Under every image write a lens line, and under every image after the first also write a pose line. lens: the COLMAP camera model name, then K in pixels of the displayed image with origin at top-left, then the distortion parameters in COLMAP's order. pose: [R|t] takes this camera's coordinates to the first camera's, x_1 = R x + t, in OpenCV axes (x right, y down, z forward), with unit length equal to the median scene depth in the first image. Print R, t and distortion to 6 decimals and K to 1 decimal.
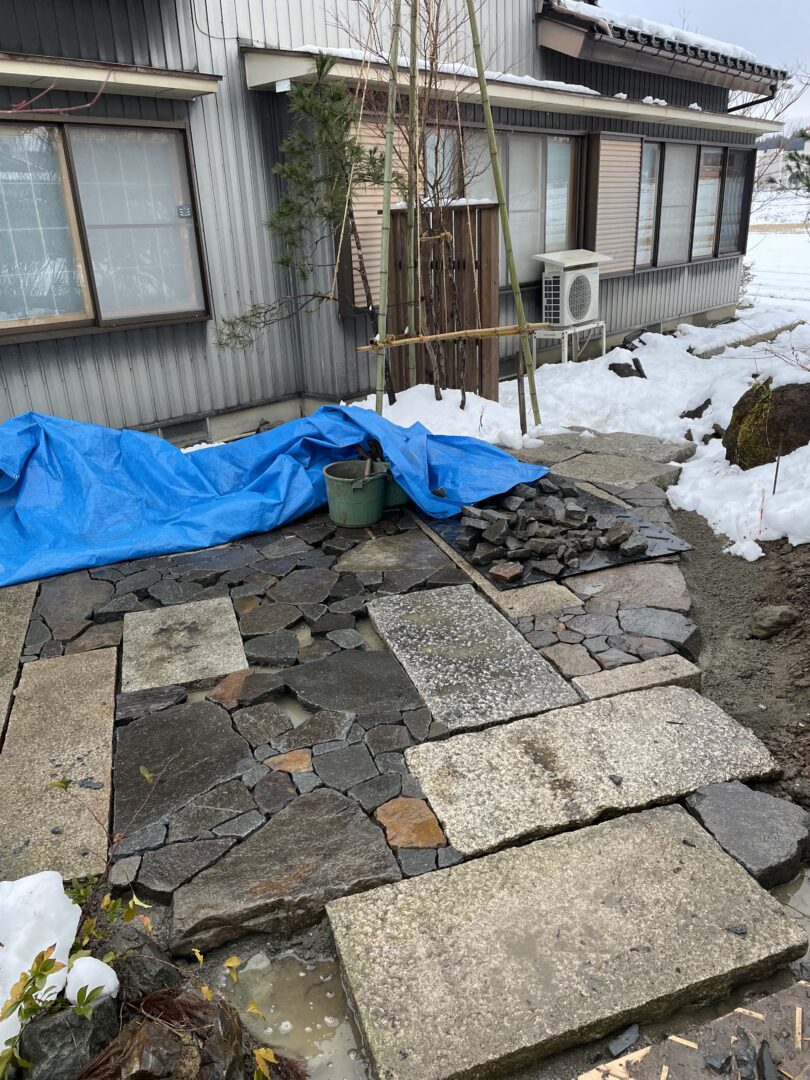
lens RADIAL K [[809.5, 0, 405.0], [0, 809.5, 540.0], [0, 0, 1]] dist [0.092125, -0.111785]
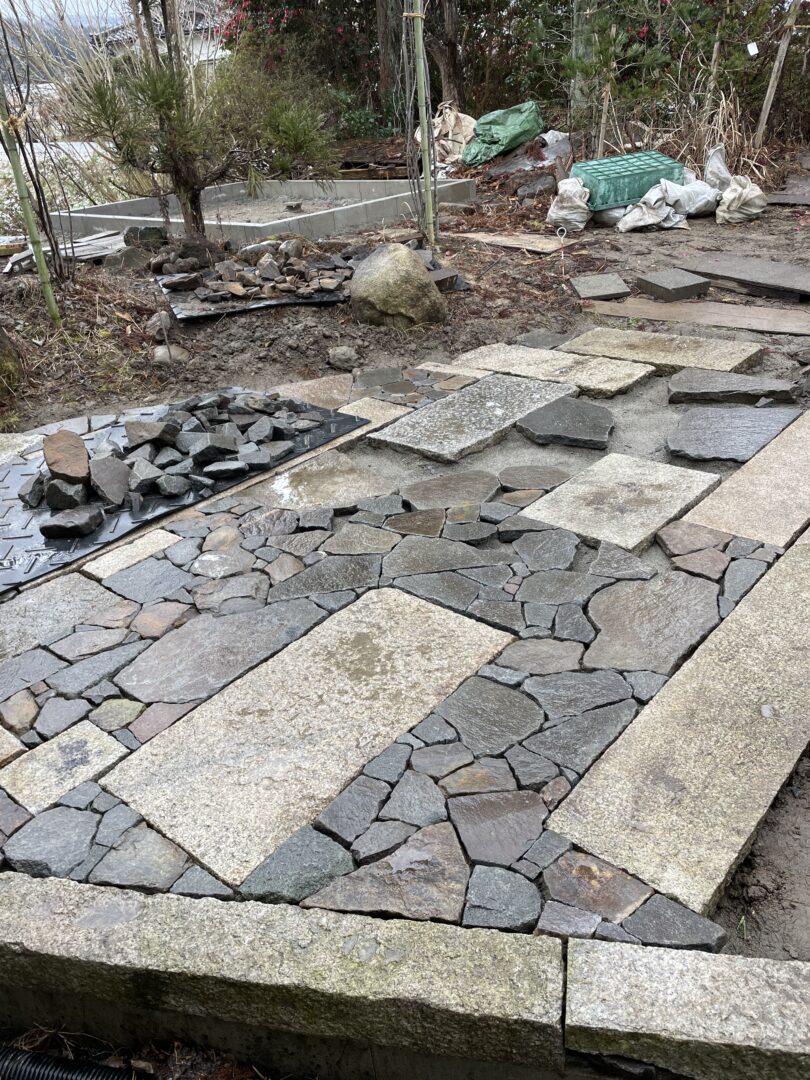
lens RADIAL K [[809.5, 0, 405.0], [0, 809.5, 540.0], [0, 0, 1]] dist [0.092125, -0.111785]
pose [[-0.499437, -0.342717, 0.795681, -0.915016], [0.407572, 0.717501, 0.564870, -0.464801], [-0.764492, 0.606414, -0.218664, 1.450449]]
